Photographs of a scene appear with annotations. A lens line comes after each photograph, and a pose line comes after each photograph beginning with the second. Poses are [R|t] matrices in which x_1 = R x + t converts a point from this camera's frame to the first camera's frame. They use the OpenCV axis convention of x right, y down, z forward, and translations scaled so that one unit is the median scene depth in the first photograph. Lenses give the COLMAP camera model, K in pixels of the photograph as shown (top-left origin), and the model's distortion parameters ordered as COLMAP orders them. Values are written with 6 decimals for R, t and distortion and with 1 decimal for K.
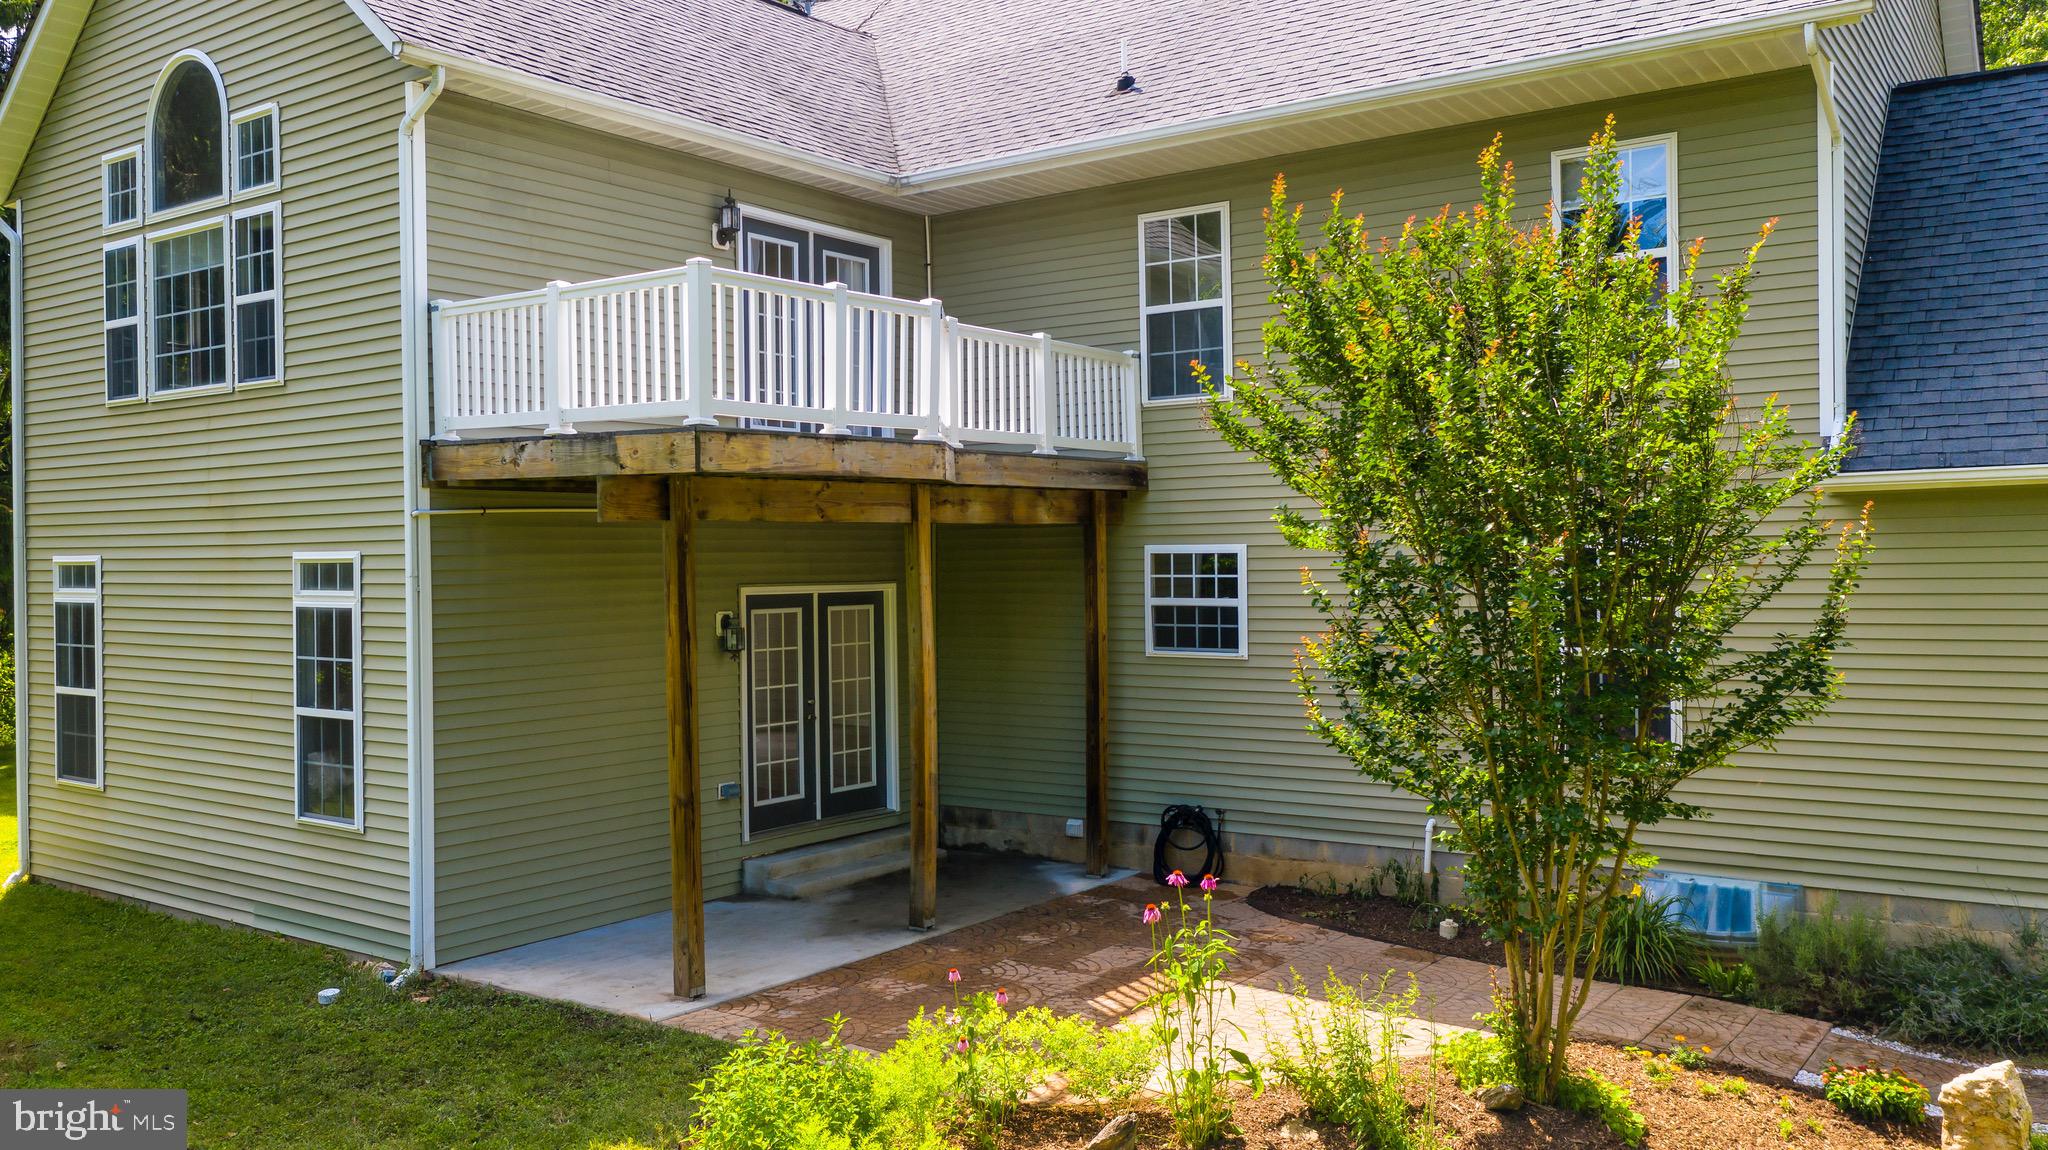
lens RADIAL K [[1603.5, 0, 1030.8], [0, 1603.5, 563.6], [0, 0, 1]] dist [-0.010363, 0.046724]
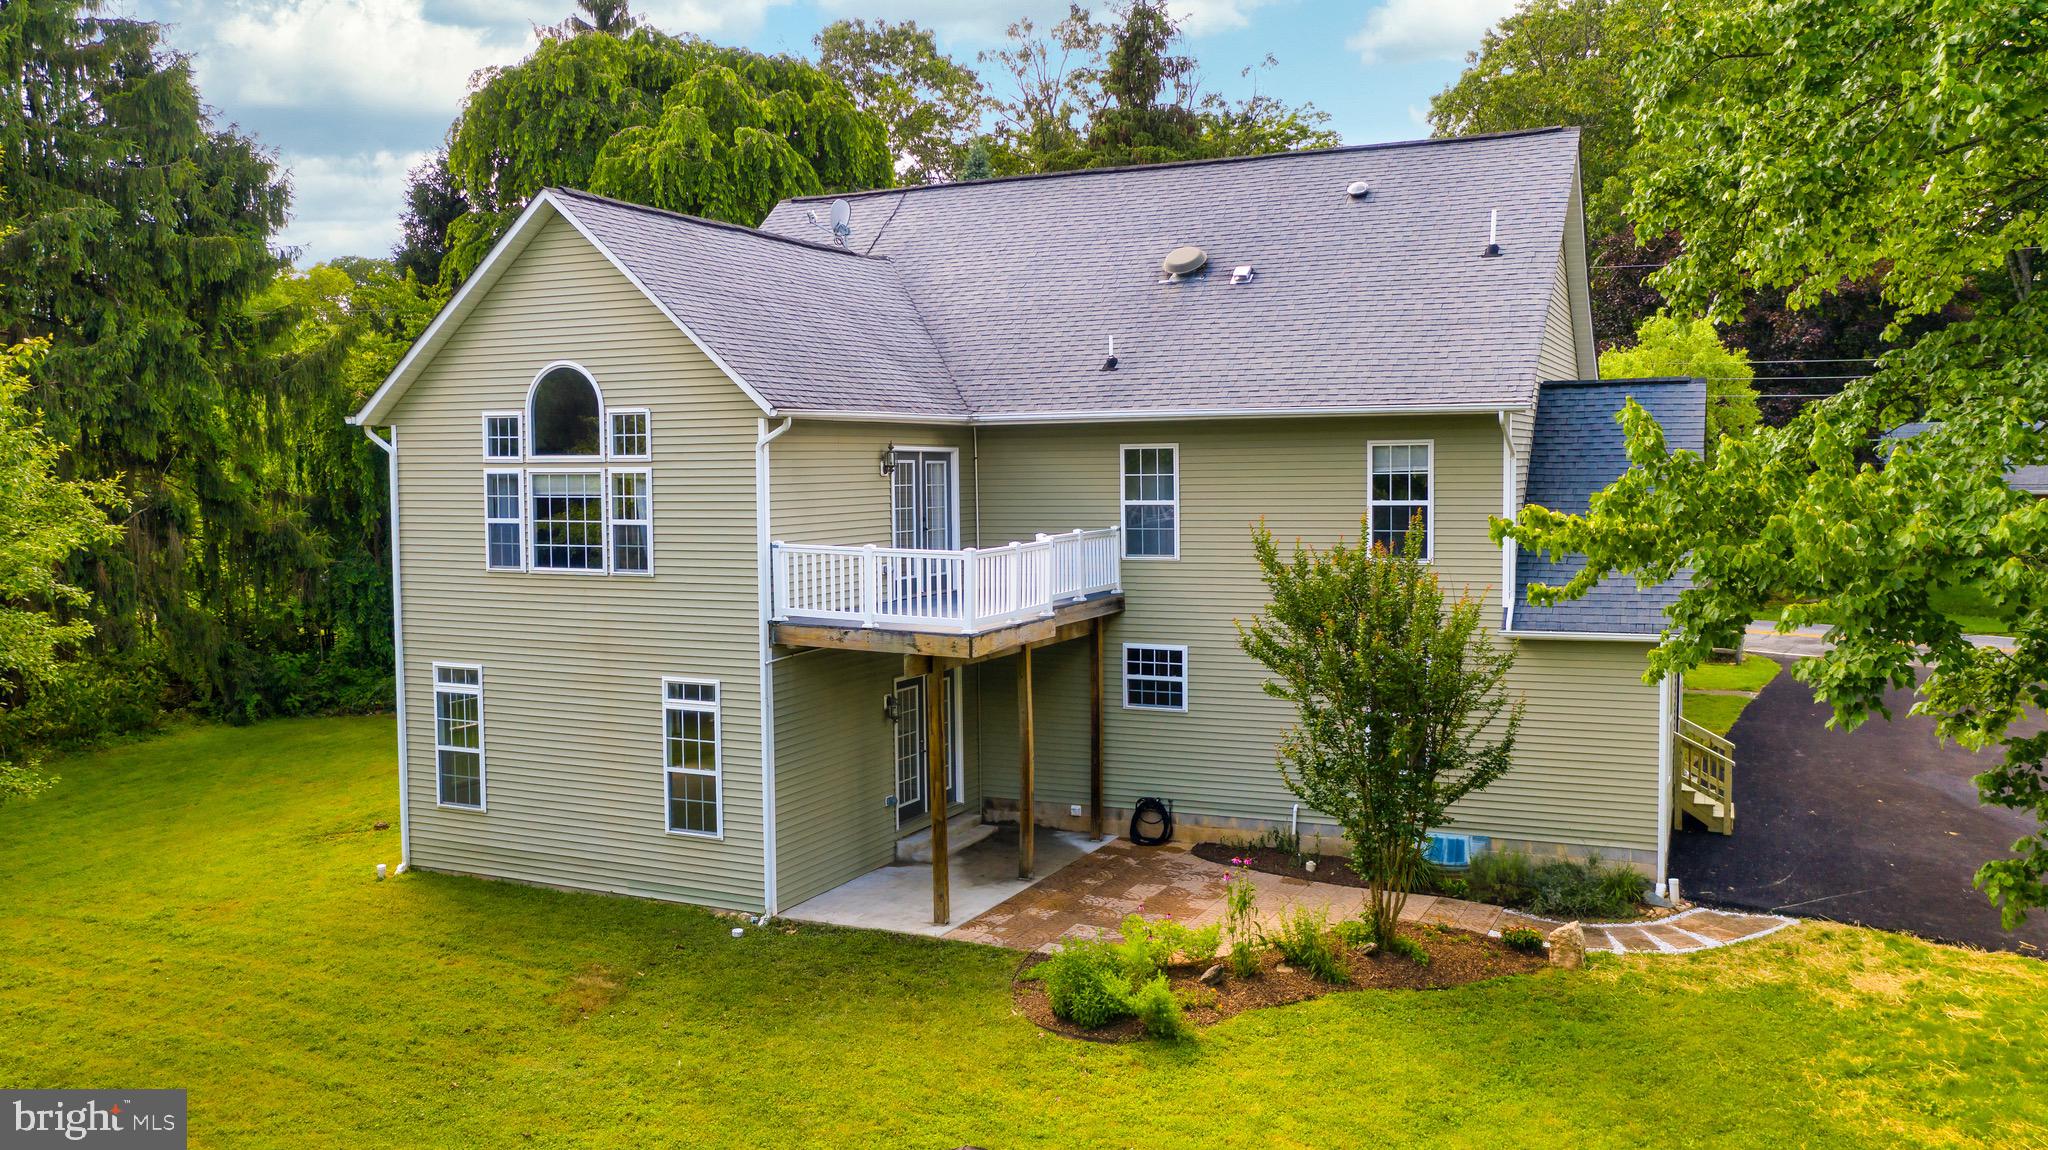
lens RADIAL K [[1603.5, 0, 1030.8], [0, 1603.5, 563.6], [0, 0, 1]] dist [-0.010363, 0.046724]
pose [[0.982807, -0.009415, 0.184393, -0.388922], [-0.001271, 0.998330, 0.057747, -0.223831], [-0.184629, -0.056989, 0.981155, -0.724415]]
